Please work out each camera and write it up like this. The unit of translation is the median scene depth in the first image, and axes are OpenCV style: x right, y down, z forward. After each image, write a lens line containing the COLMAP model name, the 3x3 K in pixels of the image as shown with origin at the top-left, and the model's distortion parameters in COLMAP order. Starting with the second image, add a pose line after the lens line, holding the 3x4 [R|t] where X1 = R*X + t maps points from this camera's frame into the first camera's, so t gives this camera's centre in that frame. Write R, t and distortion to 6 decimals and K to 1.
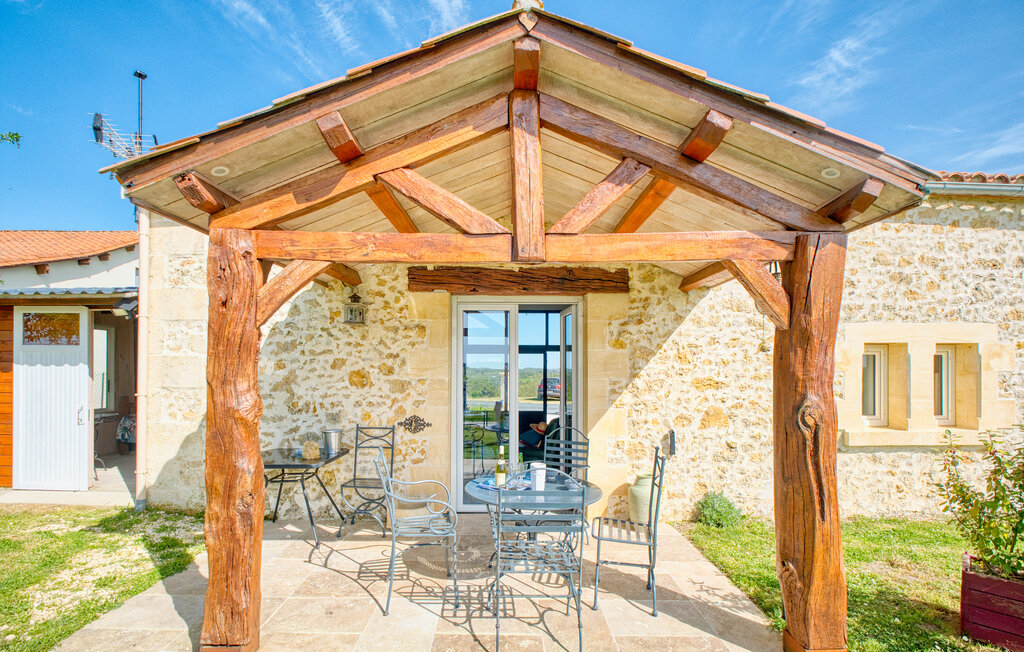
lens RADIAL K [[475.1, 0, 501.2], [0, 475.1, 371.3], [0, 0, 1]] dist [-0.008523, -0.005889]
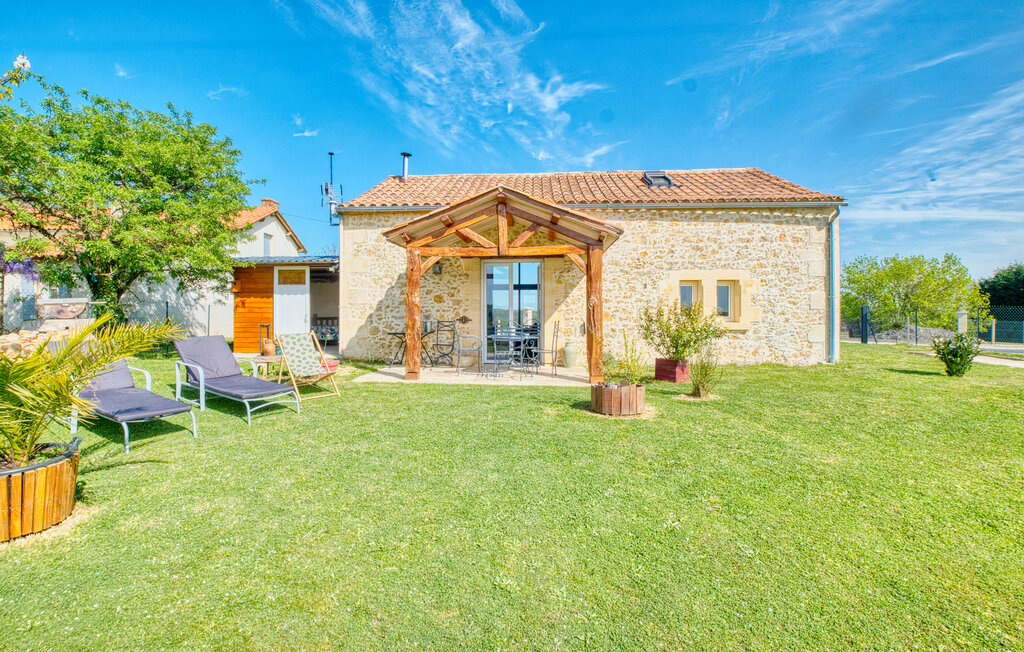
lens RADIAL K [[475.1, 0, 488.6], [0, 475.1, 317.8], [0, 0, 1]] dist [-0.008523, -0.005889]
pose [[0.995276, -0.001974, -0.097062, 0.139943], [0.002950, 0.999946, 0.009918, 0.081506], [0.097038, -0.010157, 0.995229, -1.147111]]
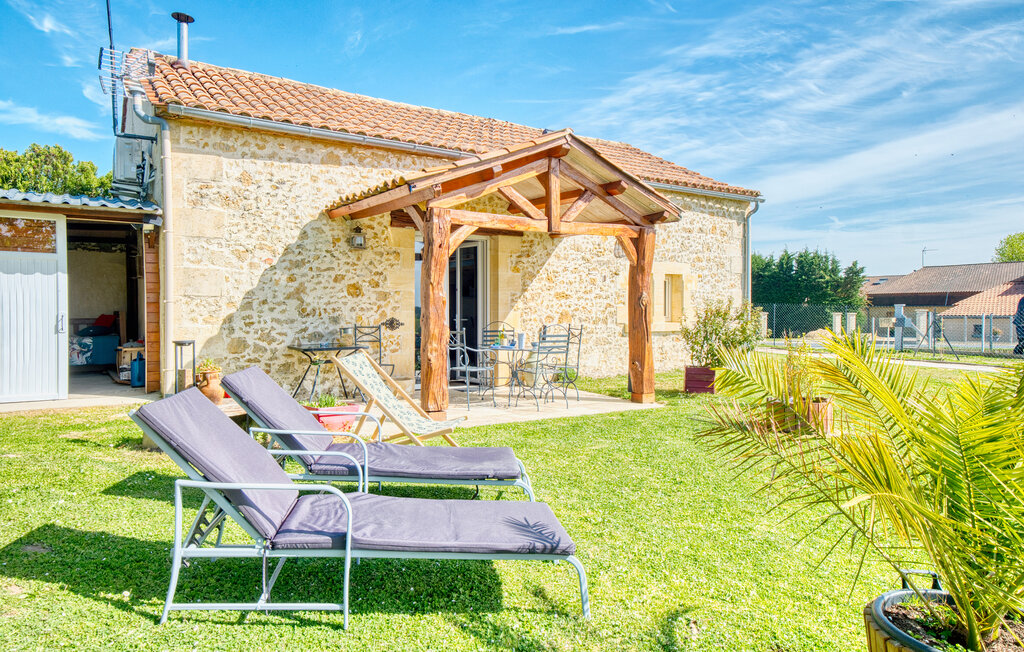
lens RADIAL K [[699.1, 0, 505.4], [0, 699.1, 334.6], [0, 0, 1]] dist [0.050800, -0.009372]
pose [[0.832401, -0.022924, 0.553700, -1.040077], [0.002137, 0.999269, 0.038158, 0.066505], [-0.554170, -0.030579, 0.831842, -0.870141]]
